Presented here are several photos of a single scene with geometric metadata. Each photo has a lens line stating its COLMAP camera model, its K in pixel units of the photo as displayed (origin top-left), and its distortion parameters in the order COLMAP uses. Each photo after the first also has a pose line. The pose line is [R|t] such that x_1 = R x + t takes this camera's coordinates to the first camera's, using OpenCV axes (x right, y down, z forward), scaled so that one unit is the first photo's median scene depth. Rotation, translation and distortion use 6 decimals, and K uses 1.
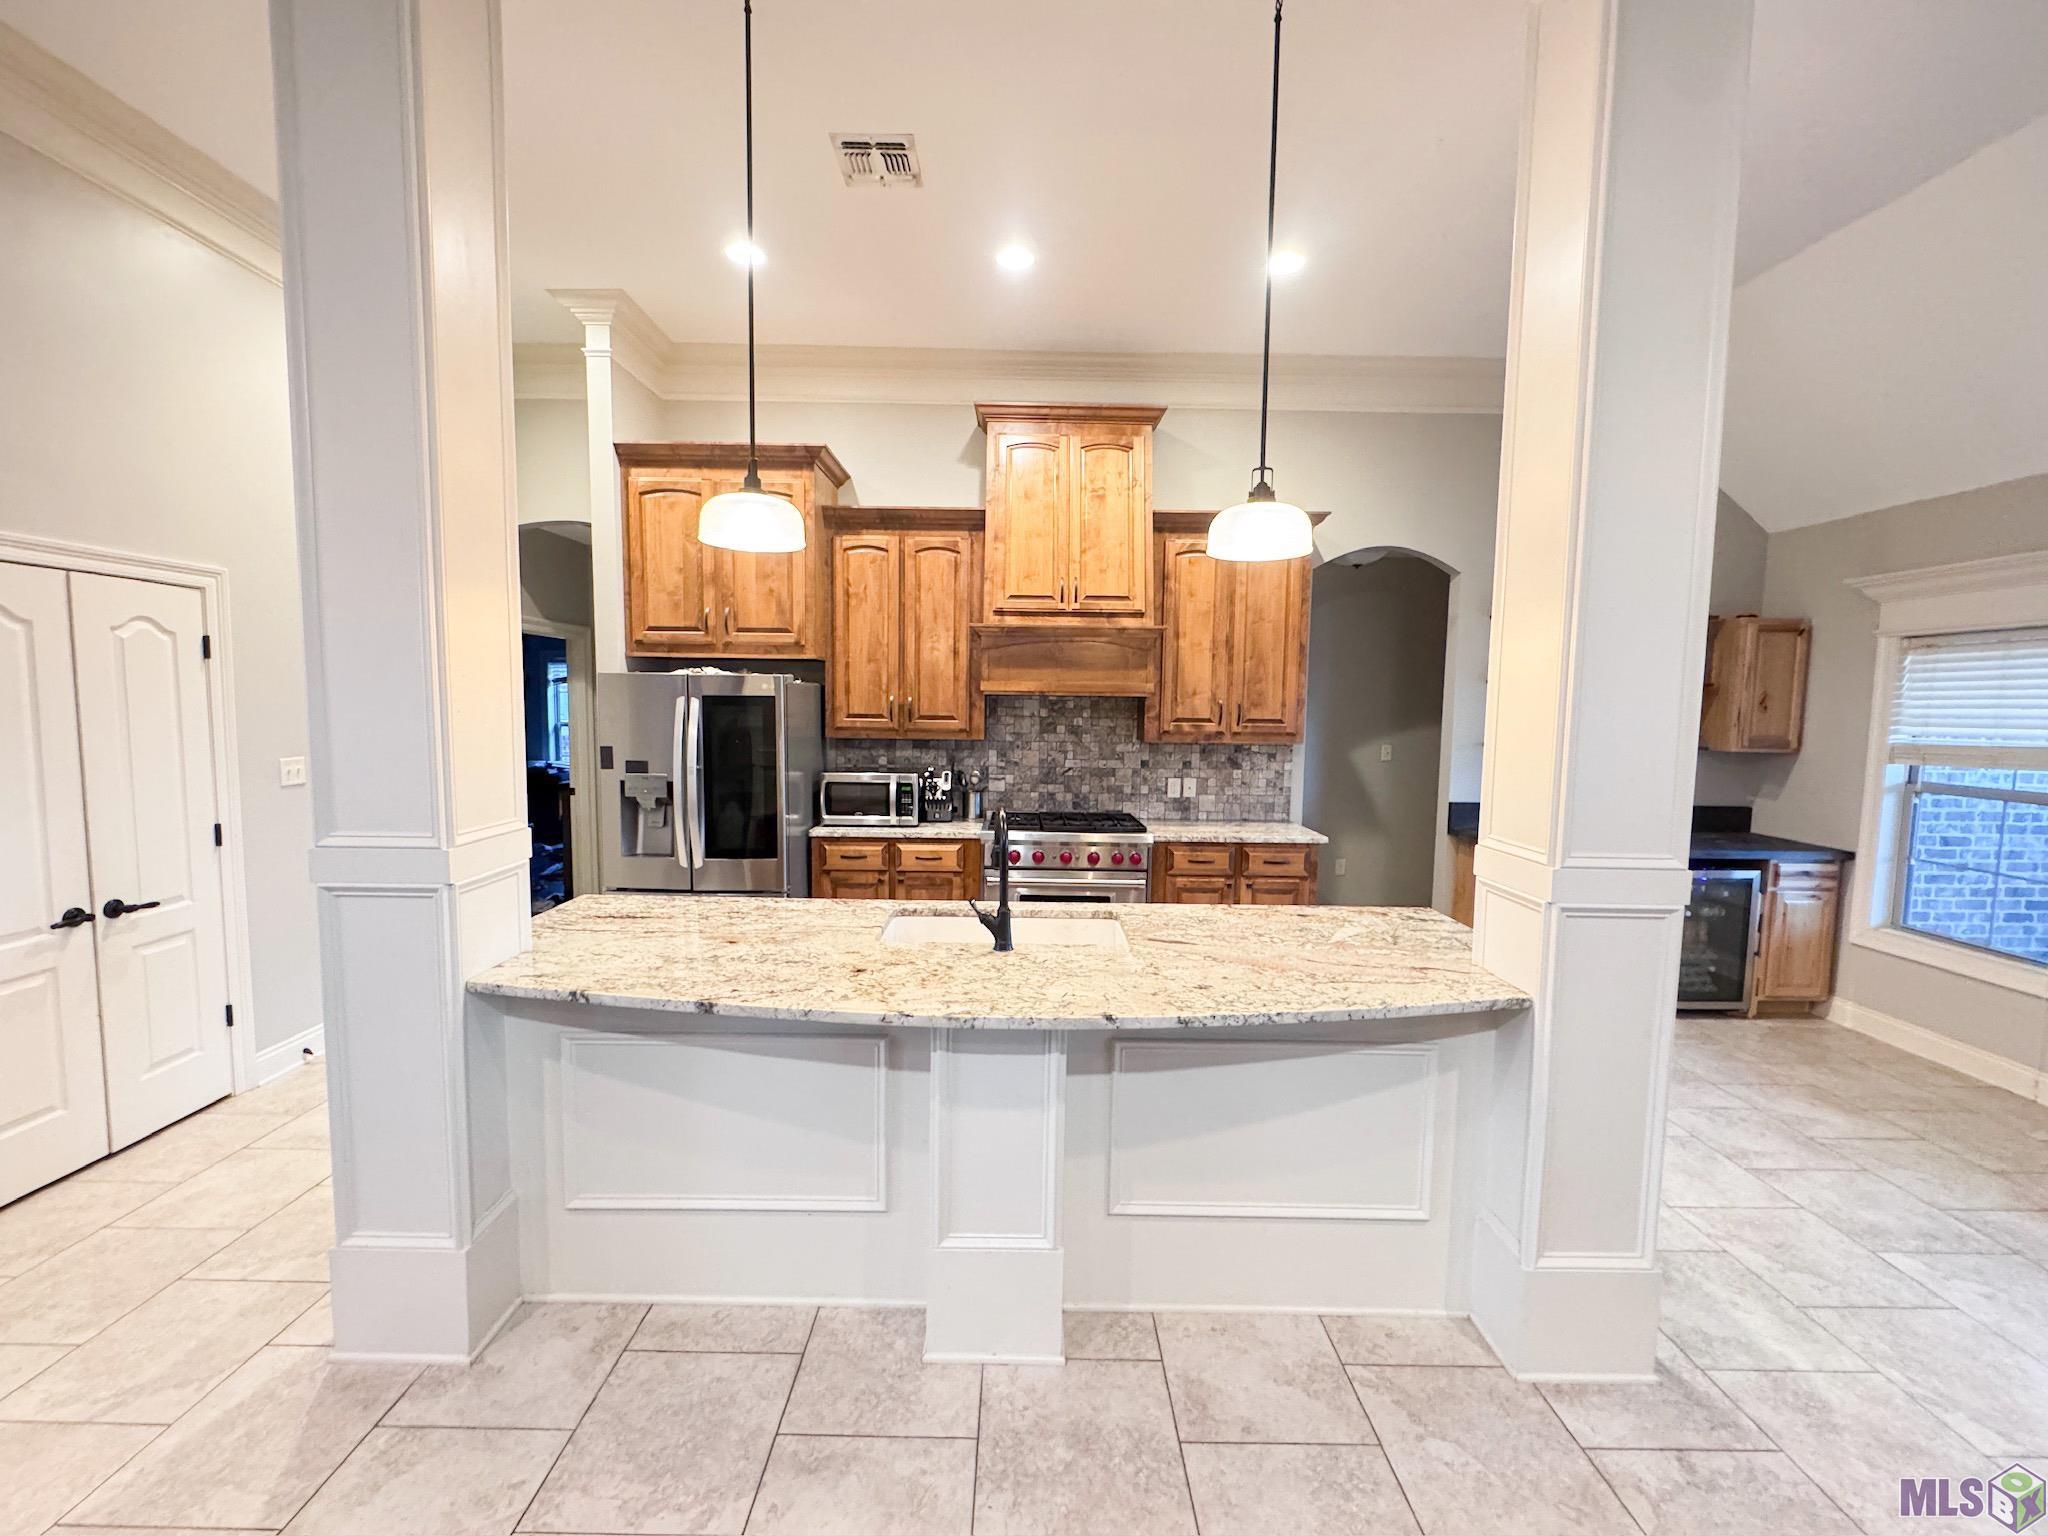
lens RADIAL K [[823.6, 0, 1021.8], [0, 823.6, 764.5], [0, 0, 1]] dist [-0.000058, -0.000186]
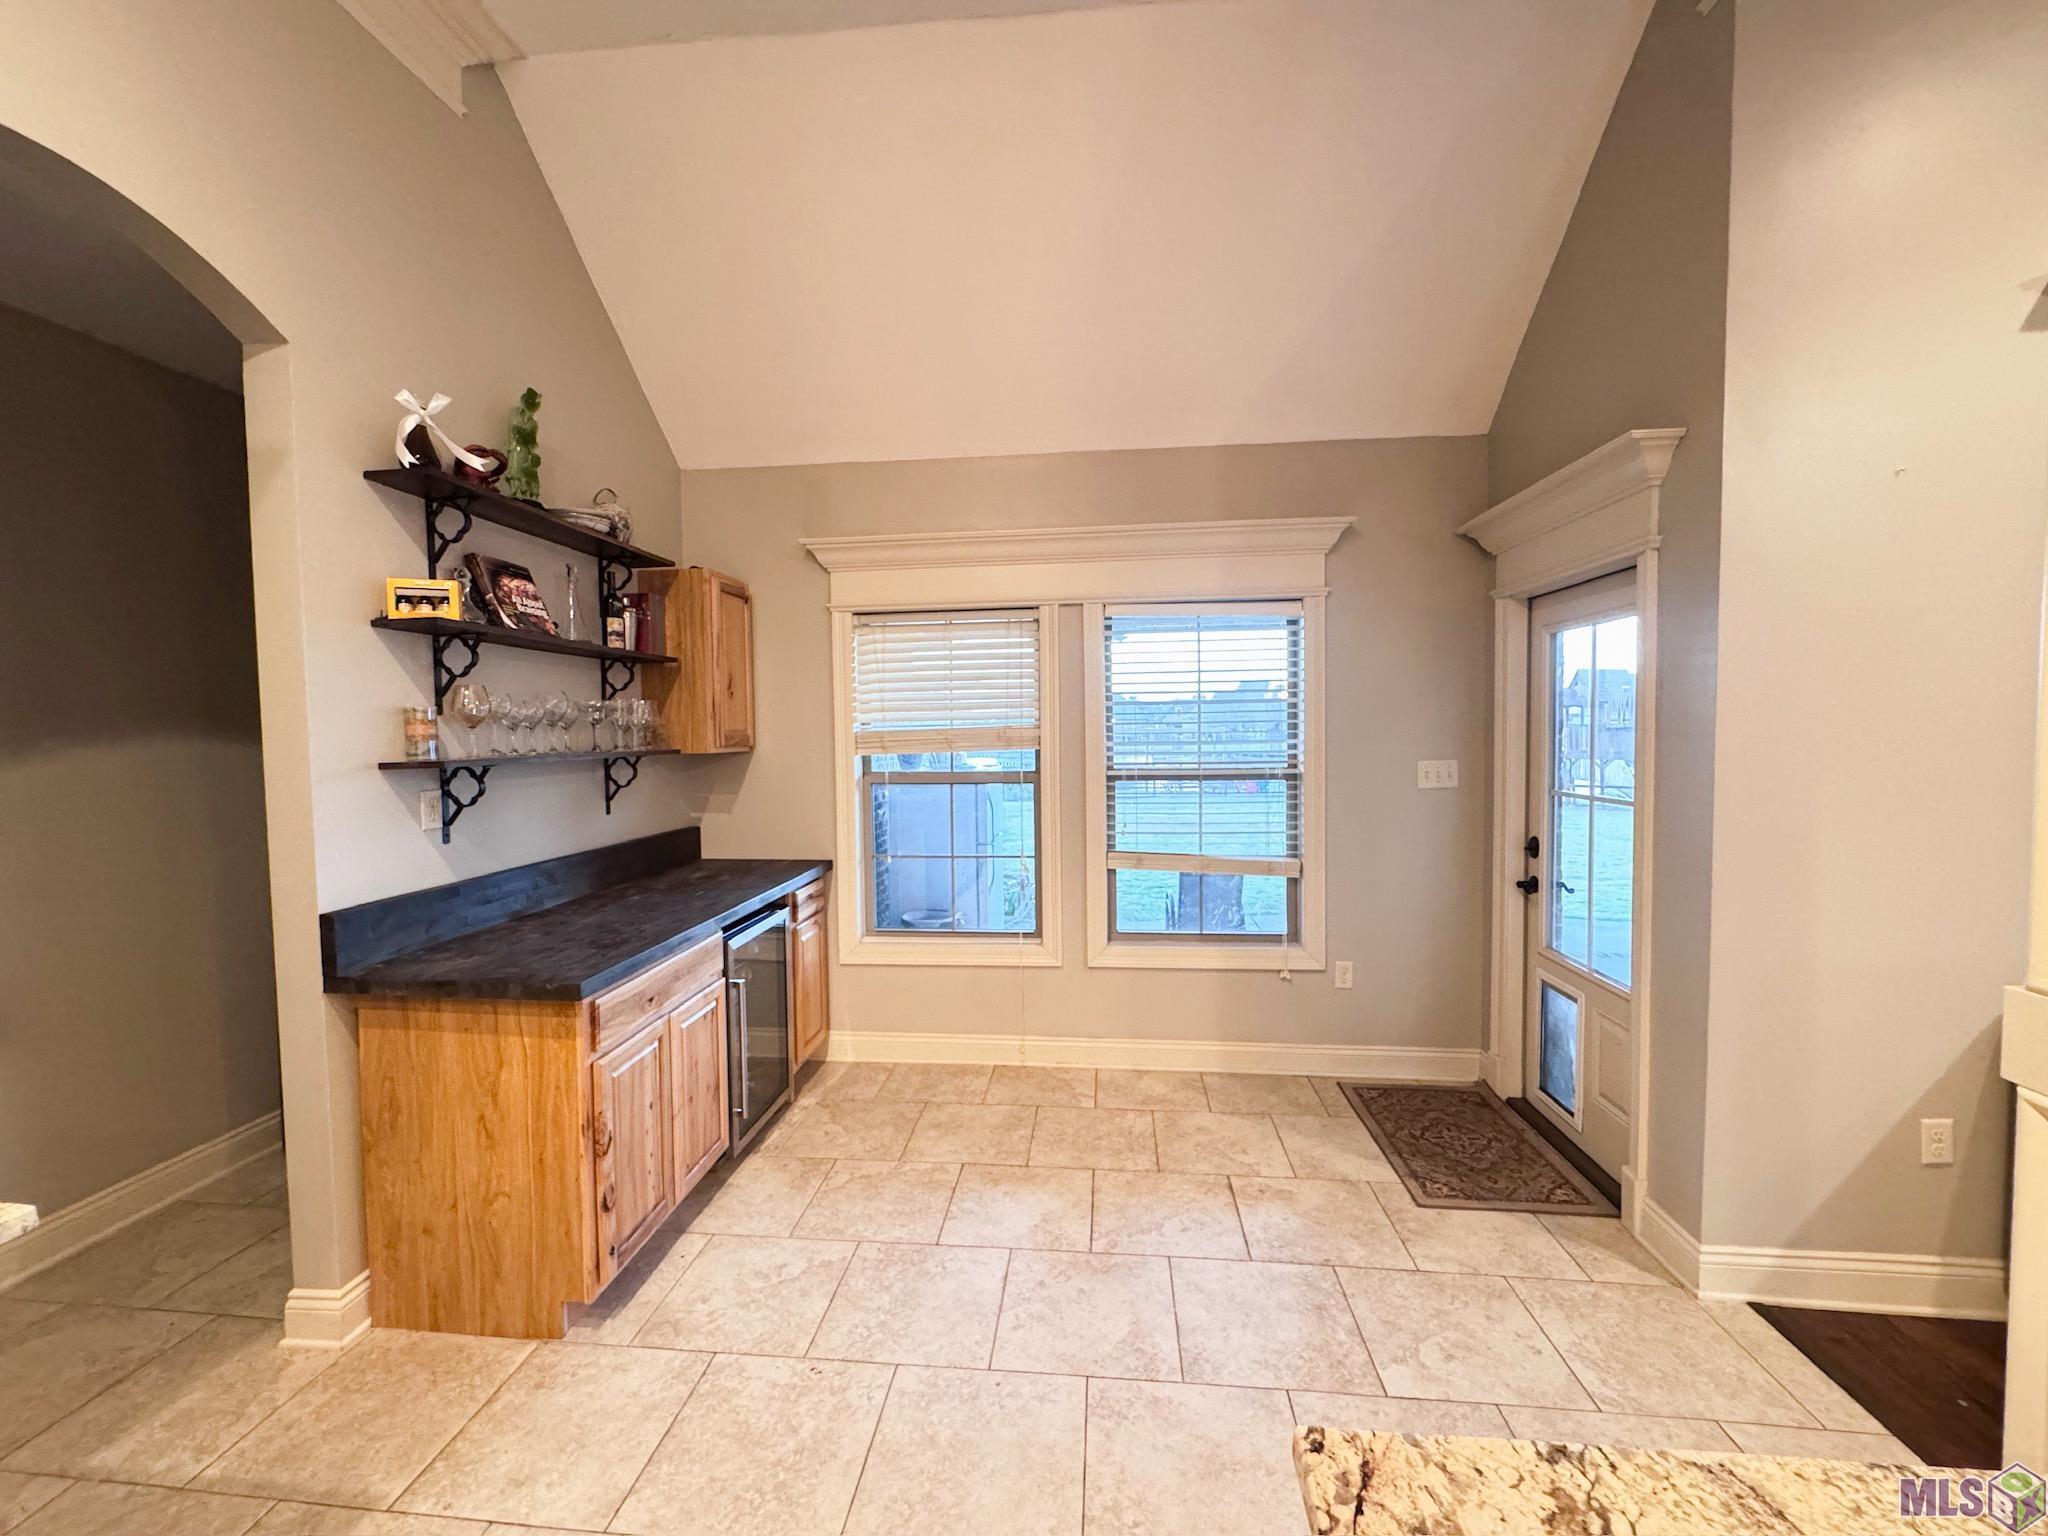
lens RADIAL K [[823.6, 0, 1028.1], [0, 823.6, 768.1], [0, 0, 1]] dist [-0.000058, -0.000186]
pose [[0.102483, -0.065242, 0.992593, 0.177639], [0.091897, 0.994200, 0.055859, -0.018462], [-0.990481, 0.085492, 0.107884, 0.677353]]
